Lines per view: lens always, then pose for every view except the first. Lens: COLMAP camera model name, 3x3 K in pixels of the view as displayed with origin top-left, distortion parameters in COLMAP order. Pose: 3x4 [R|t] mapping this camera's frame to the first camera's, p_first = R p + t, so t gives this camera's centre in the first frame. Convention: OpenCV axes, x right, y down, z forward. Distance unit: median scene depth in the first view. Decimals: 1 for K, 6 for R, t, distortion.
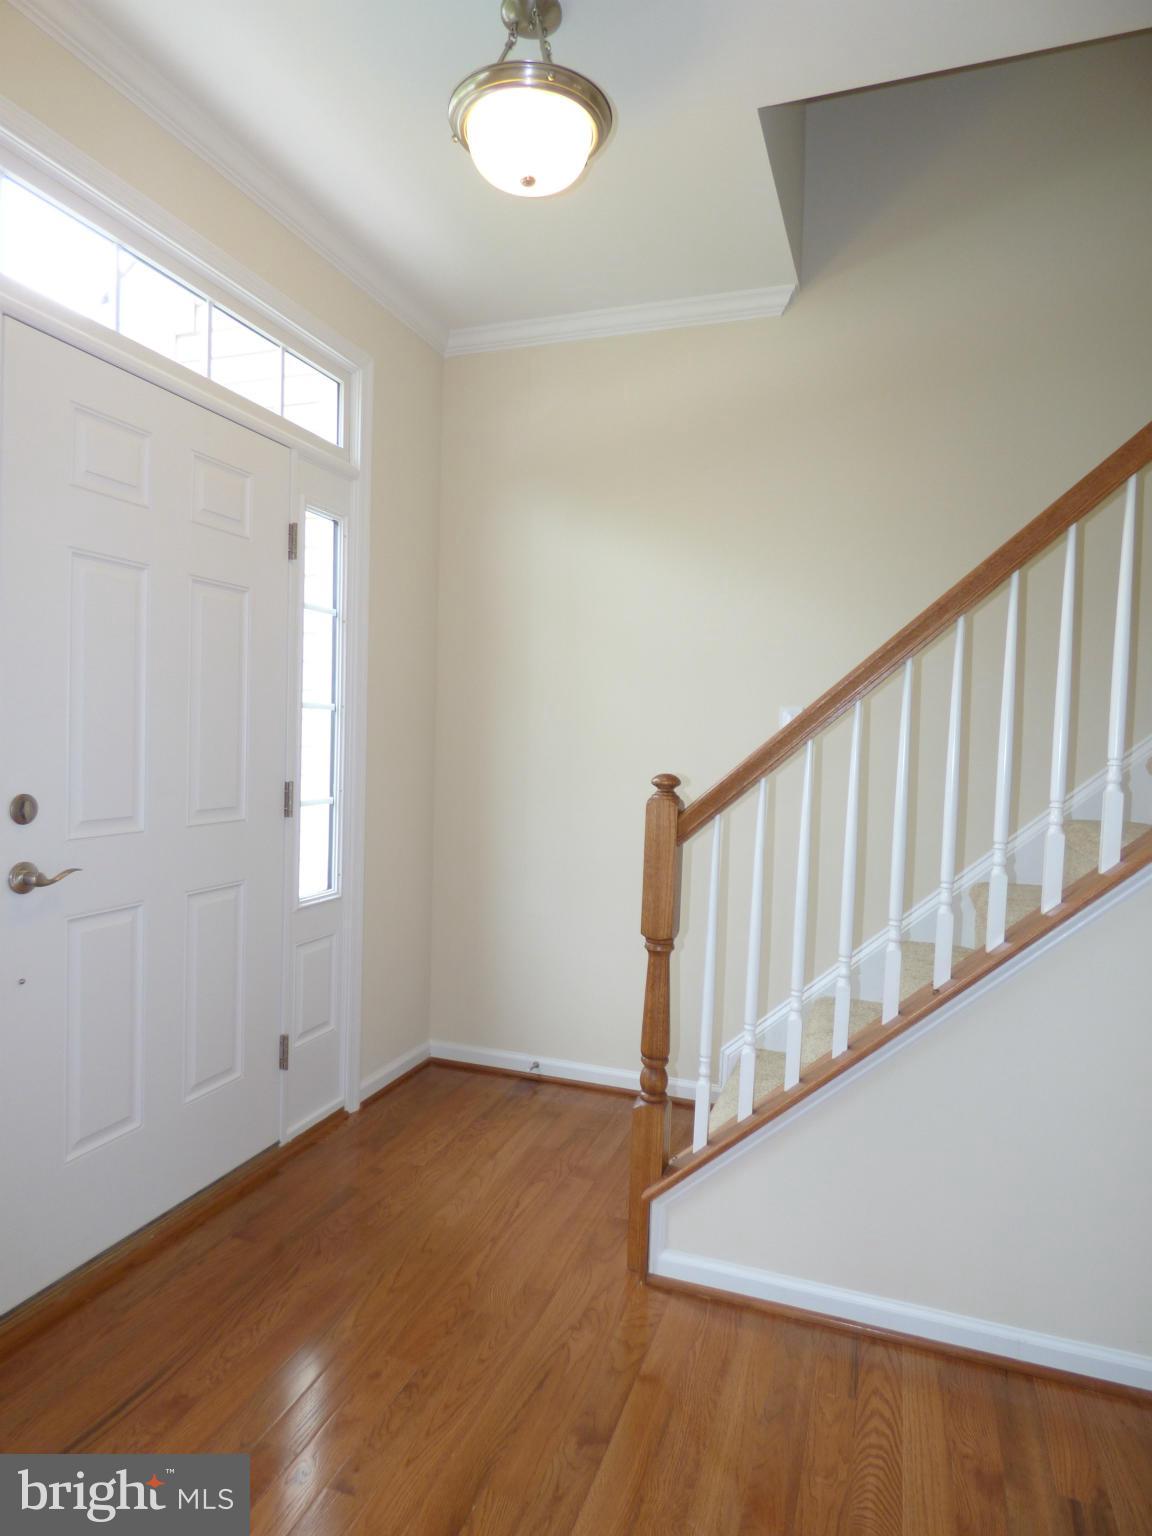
lens RADIAL K [[983.8, 0, 576.0], [0, 983.8, 768.0], [0, 0, 1]] dist [0.018270, -0.038043]
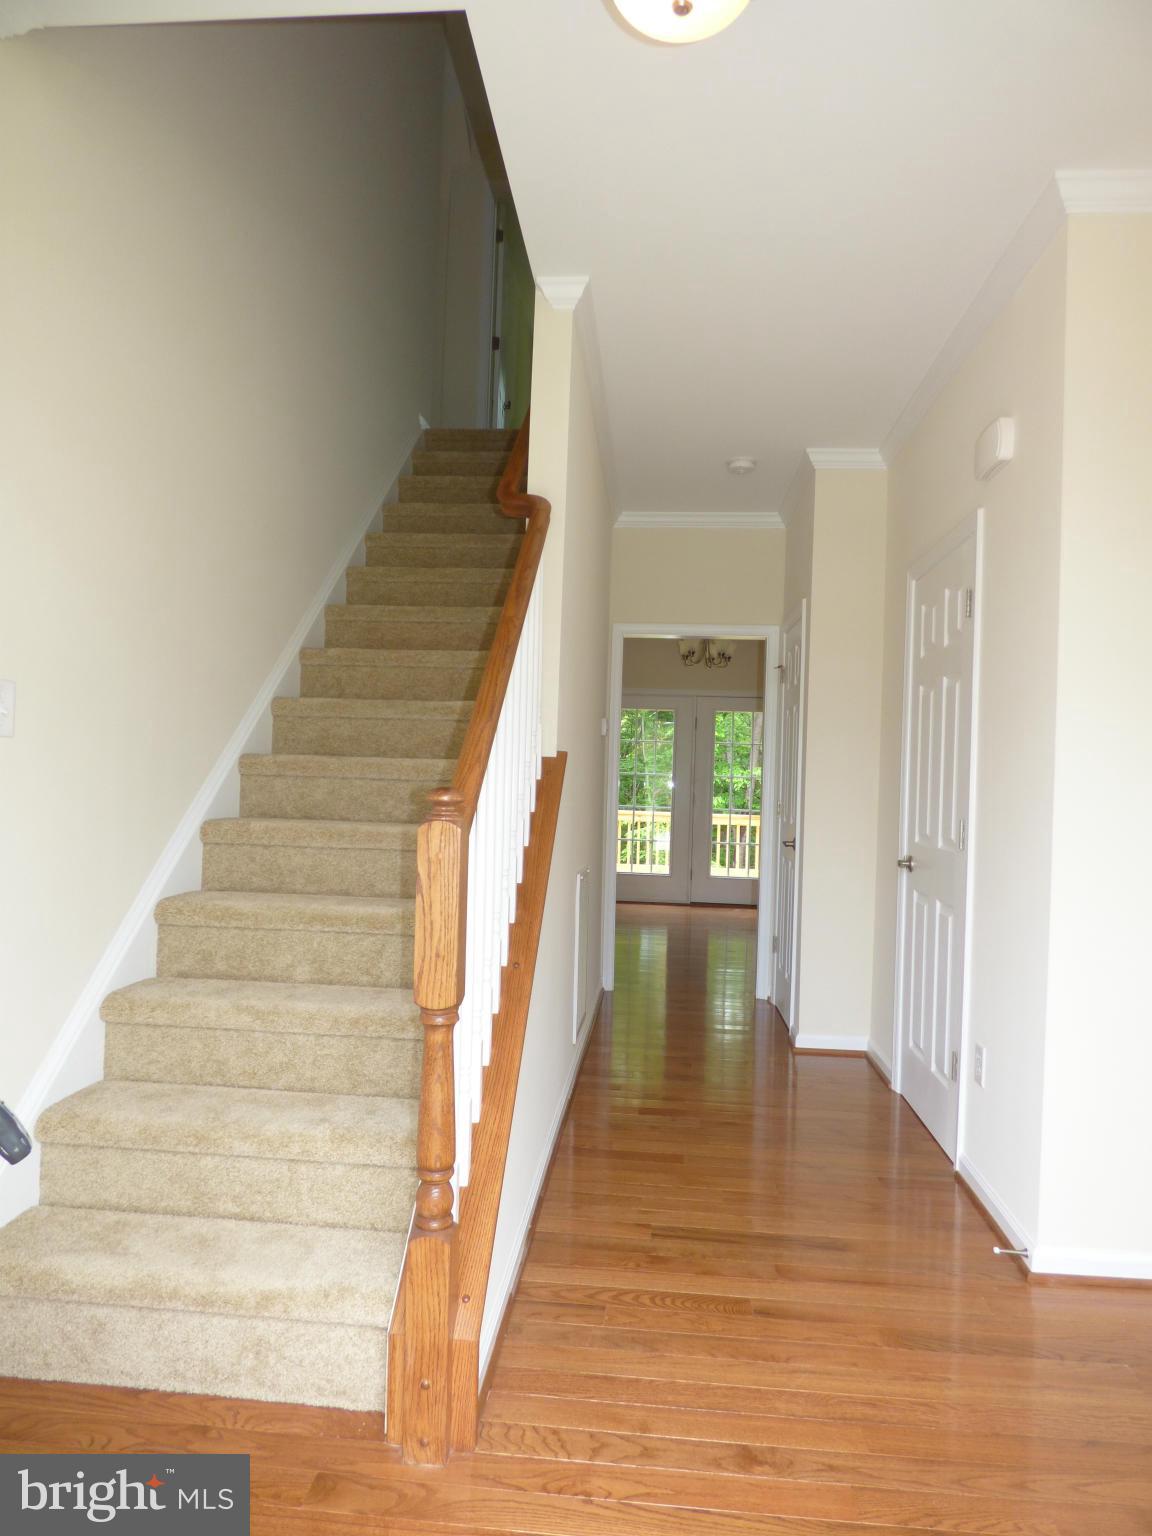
lens RADIAL K [[983.8, 0, 576.0], [0, 983.8, 768.0], [0, 0, 1]] dist [0.018270, -0.038043]
pose [[-0.293952, -0.048621, 0.954583, -0.765601], [0.010909, 0.998470, 0.054216, -0.065854], [-0.955758, 0.026350, -0.292971, 1.295560]]
